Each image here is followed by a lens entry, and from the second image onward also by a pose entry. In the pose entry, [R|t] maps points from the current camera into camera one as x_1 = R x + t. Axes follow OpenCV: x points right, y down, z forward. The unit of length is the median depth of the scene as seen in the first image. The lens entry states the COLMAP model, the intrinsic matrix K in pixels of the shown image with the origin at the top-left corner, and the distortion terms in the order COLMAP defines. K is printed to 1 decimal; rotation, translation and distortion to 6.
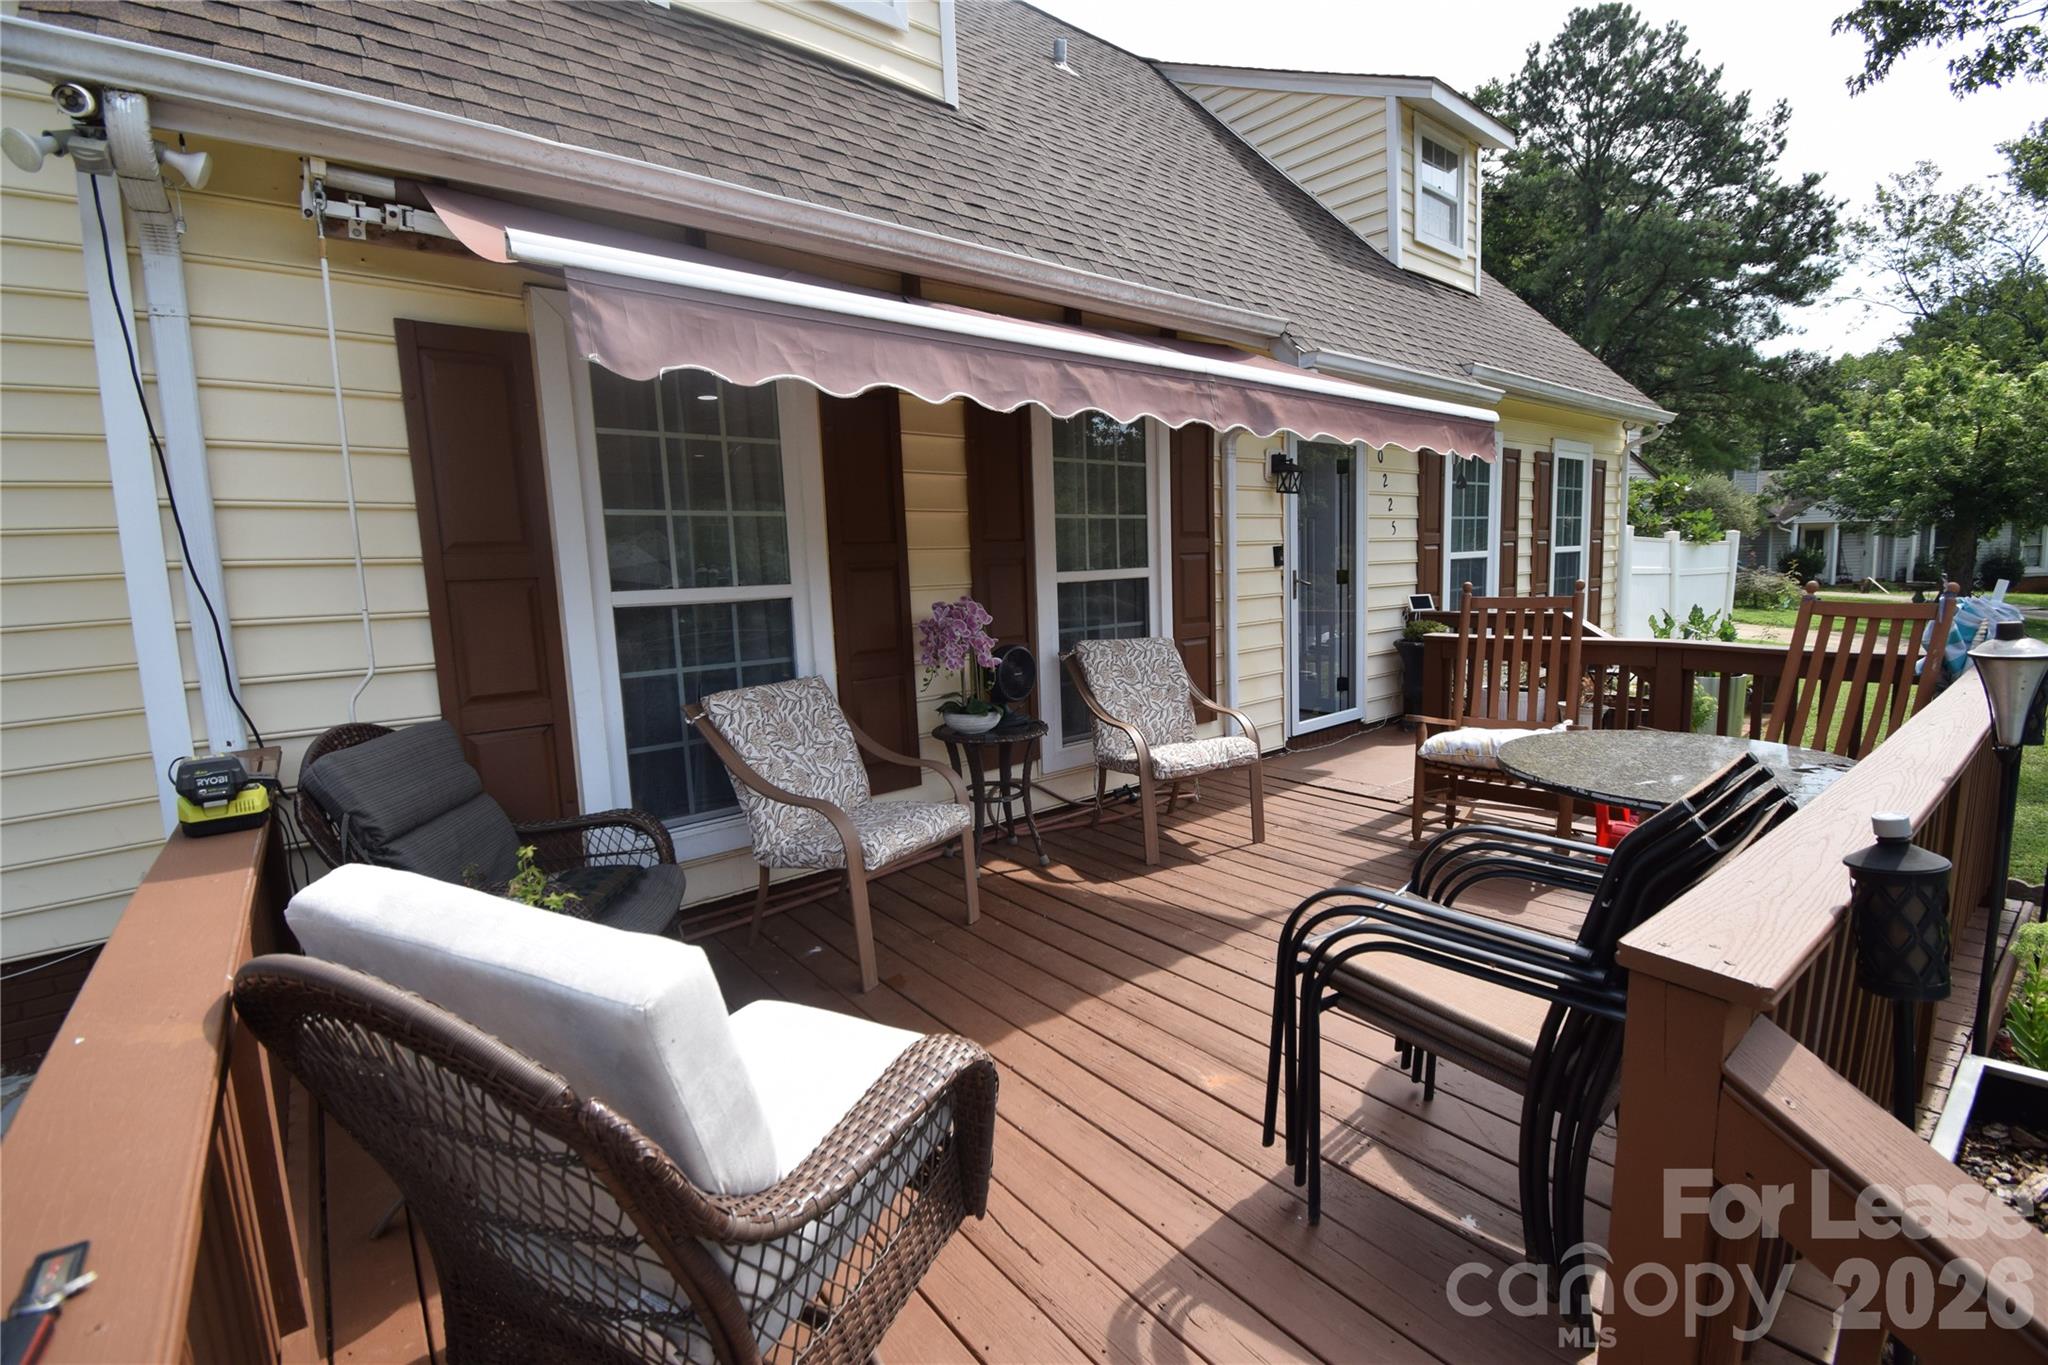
lens RADIAL K [[903.8, 0, 1024.0], [0, 903.8, 682.5], [0, 0, 1]] dist [0.026531, -0.029916]
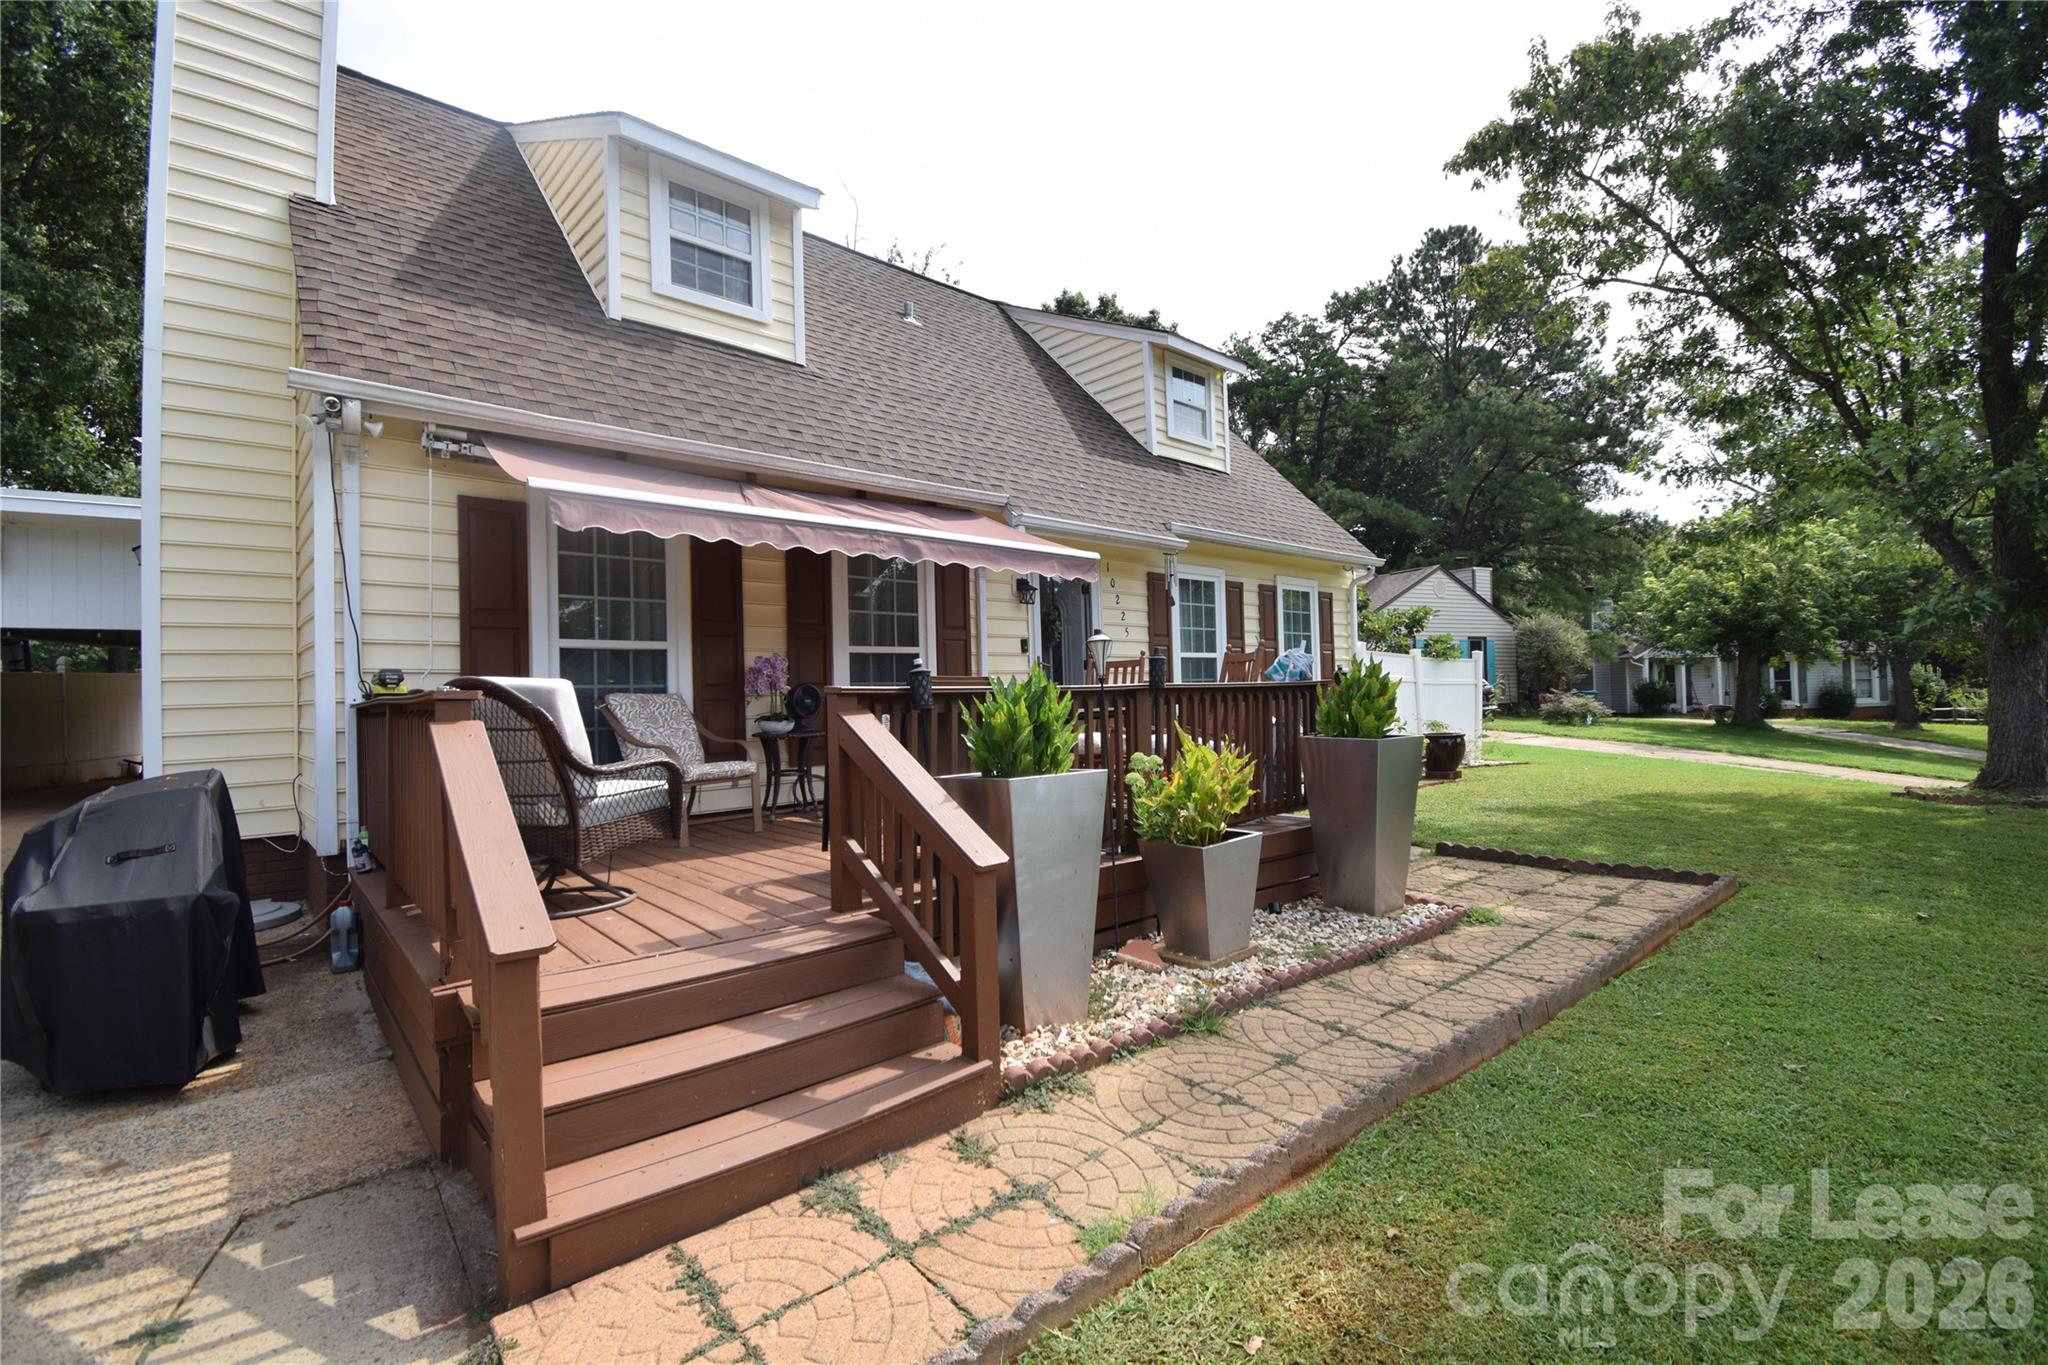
lens RADIAL K [[903.8, 0, 1024.0], [0, 903.8, 682.5], [0, 0, 1]] dist [0.026531, -0.029916]
pose [[0.999159, 0.013580, 0.038689, 0.252493], [-0.007840, 0.989430, -0.144800, 0.151594], [-0.040247, 0.144375, 0.988704, -0.512151]]
